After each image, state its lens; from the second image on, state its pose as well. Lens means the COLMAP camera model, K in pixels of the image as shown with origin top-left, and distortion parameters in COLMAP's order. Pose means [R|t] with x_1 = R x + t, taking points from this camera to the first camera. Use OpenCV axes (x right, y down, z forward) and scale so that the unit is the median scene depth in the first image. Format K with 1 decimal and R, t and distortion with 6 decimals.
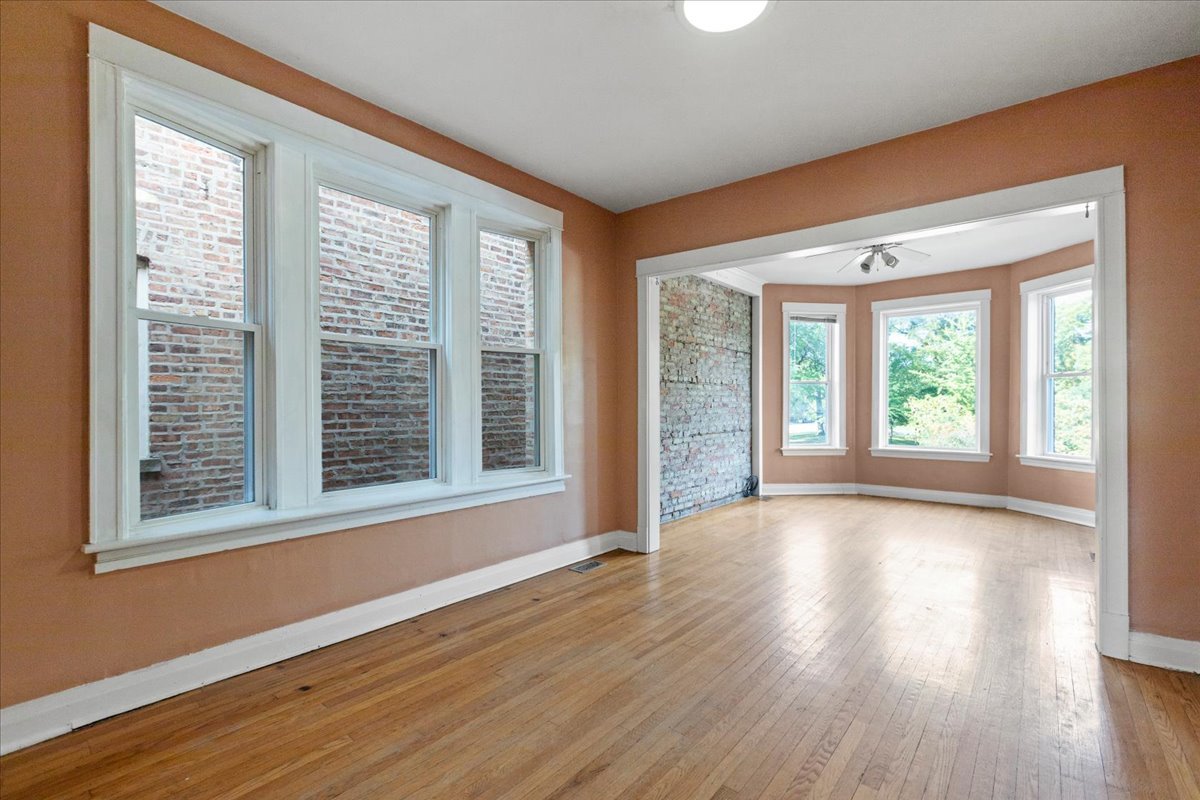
lens RADIAL K [[537.5, 0, 615.5], [0, 537.5, 403.2], [0, 0, 1]] dist [0.001681, 0.000114]
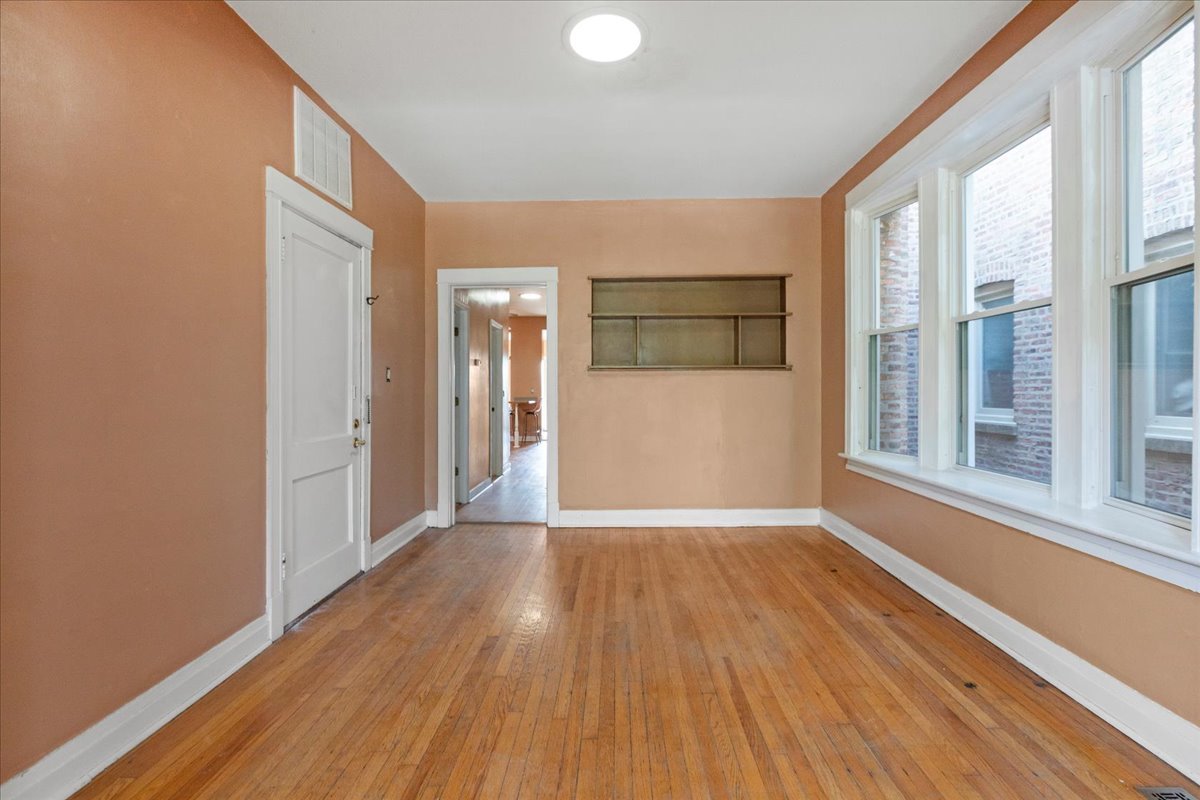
lens RADIAL K [[548.1, 0, 599.7], [0, 548.1, 387.0], [0, 0, 1]] dist [0.000899, -0.000035]
pose [[-0.802802, -0.001113, -0.596245, 0.349140], [0.000890, 0.999995, -0.003064, 0.006050], [0.596245, -0.002990, -0.802797, 0.736062]]
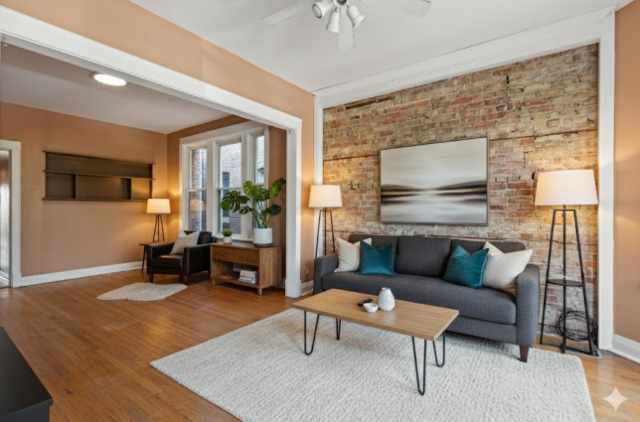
lens RADIAL K [[307.3, 0, 330.7], [0, 307.3, 210.6], [0, 0, 1]] dist [-0.000610, -0.000158]
pose [[0.054341, 0.000888, -0.998522, 0.784594], [0.000463, 0.999999, 0.000914, 0.007903], [0.998522, -0.000512, 0.054340, 0.830172]]
